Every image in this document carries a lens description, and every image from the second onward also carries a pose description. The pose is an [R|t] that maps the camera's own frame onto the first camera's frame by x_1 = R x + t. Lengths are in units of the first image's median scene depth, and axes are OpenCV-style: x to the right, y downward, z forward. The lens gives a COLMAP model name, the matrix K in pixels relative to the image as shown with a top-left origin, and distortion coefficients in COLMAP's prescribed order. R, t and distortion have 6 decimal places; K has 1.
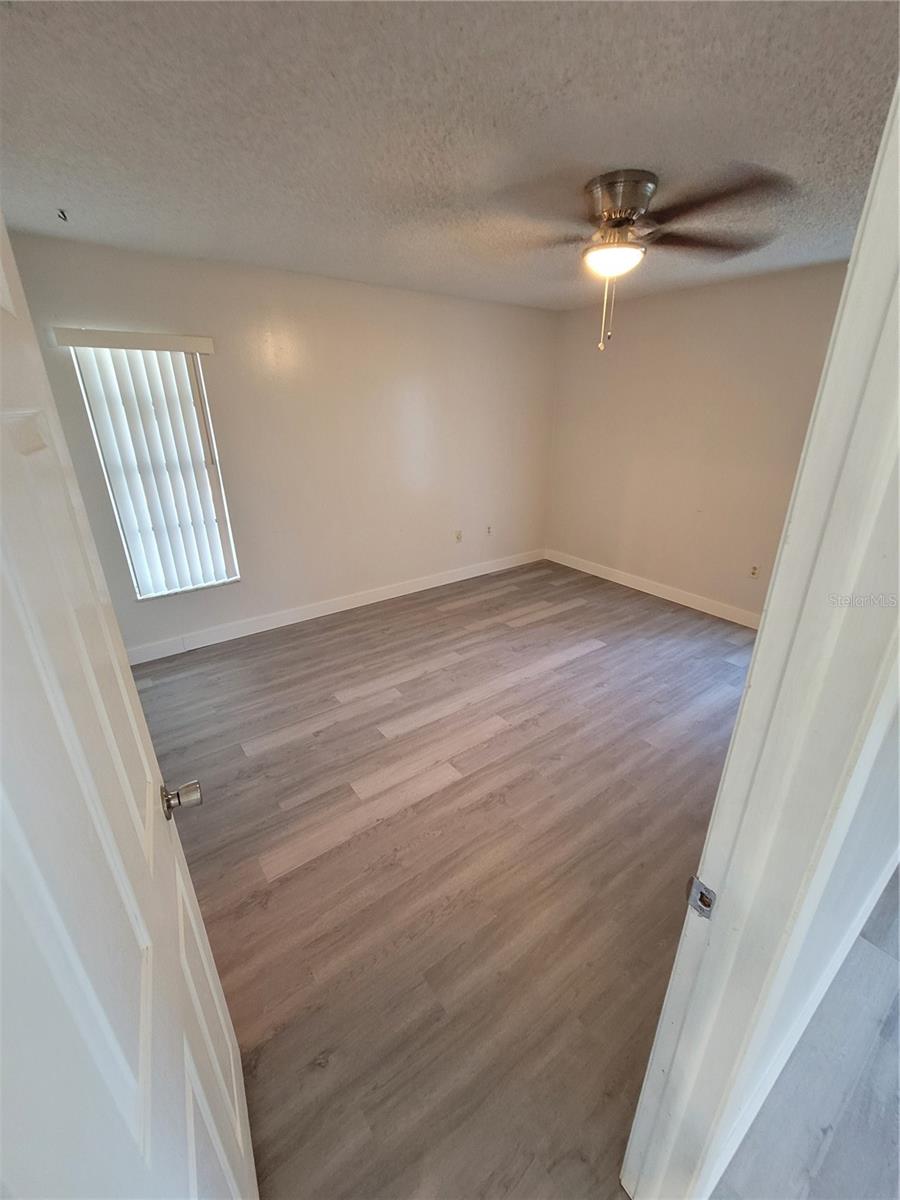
lens RADIAL K [[489.9, 0, 461.0], [0, 489.9, 600.5], [0, 0, 1]] dist [-0.005116, 0.000010]
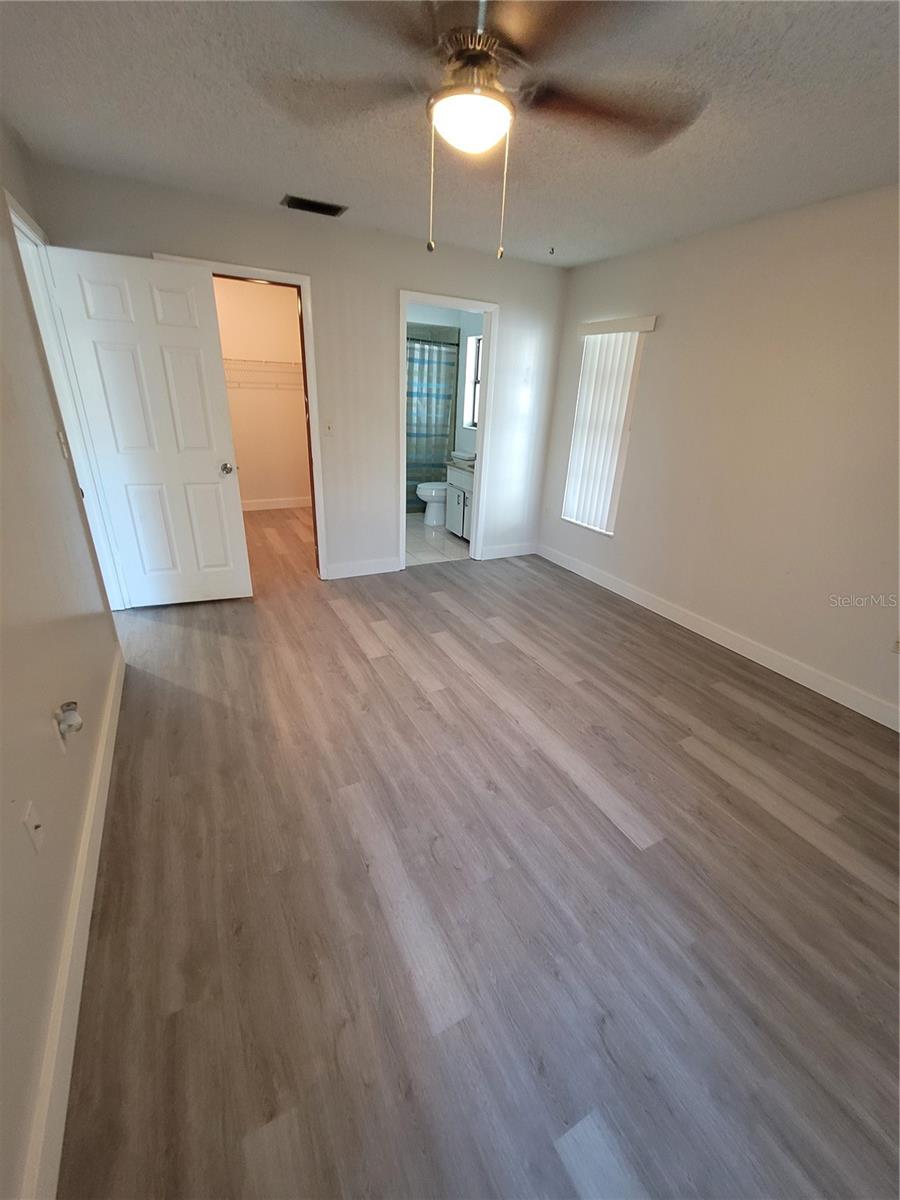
lens RADIAL K [[489.9, 0, 461.0], [0, 489.9, 600.5], [0, 0, 1]] dist [-0.005116, 0.000010]
pose [[-0.150905, 0.386101, -0.910029, 0.762313], [-0.417281, 0.809658, 0.412712, -0.271756], [0.896161, 0.442018, 0.038931, 0.797685]]
